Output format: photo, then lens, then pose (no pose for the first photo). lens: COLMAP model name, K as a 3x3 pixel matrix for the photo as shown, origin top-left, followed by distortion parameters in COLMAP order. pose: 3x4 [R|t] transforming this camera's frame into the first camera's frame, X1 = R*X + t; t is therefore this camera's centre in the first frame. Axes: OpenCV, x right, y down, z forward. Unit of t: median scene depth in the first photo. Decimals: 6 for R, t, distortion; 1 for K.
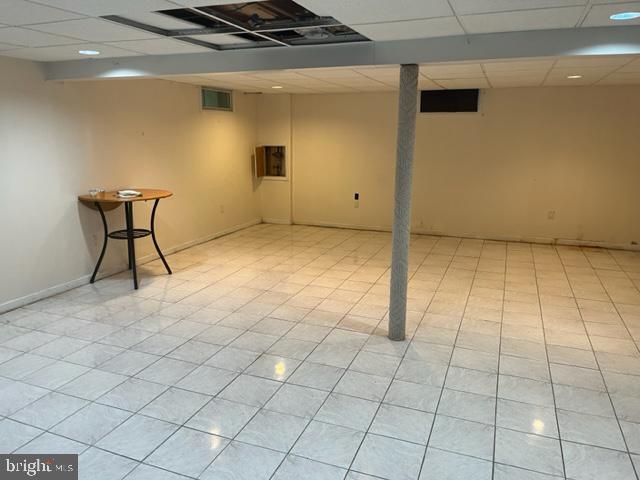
lens RADIAL K [[481.5, 0, 317.7], [0, 481.5, 238.6], [0, 0, 1]] dist [-0.005420, -0.004304]
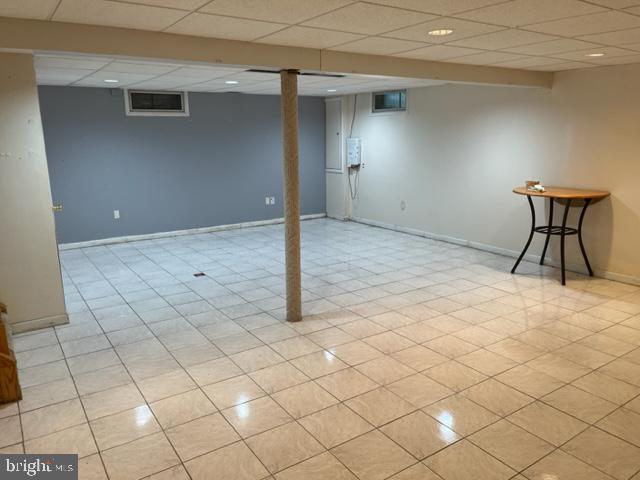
lens RADIAL K [[481.5, 0, 317.9], [0, 481.5, 241.0], [0, 0, 1]] dist [-0.005420, -0.004304]
pose [[-0.564780, 0.182628, -0.804779, 0.845875], [-0.166882, 0.929782, 0.328110, -0.283594], [0.808192, 0.319613, -0.494645, 1.314641]]
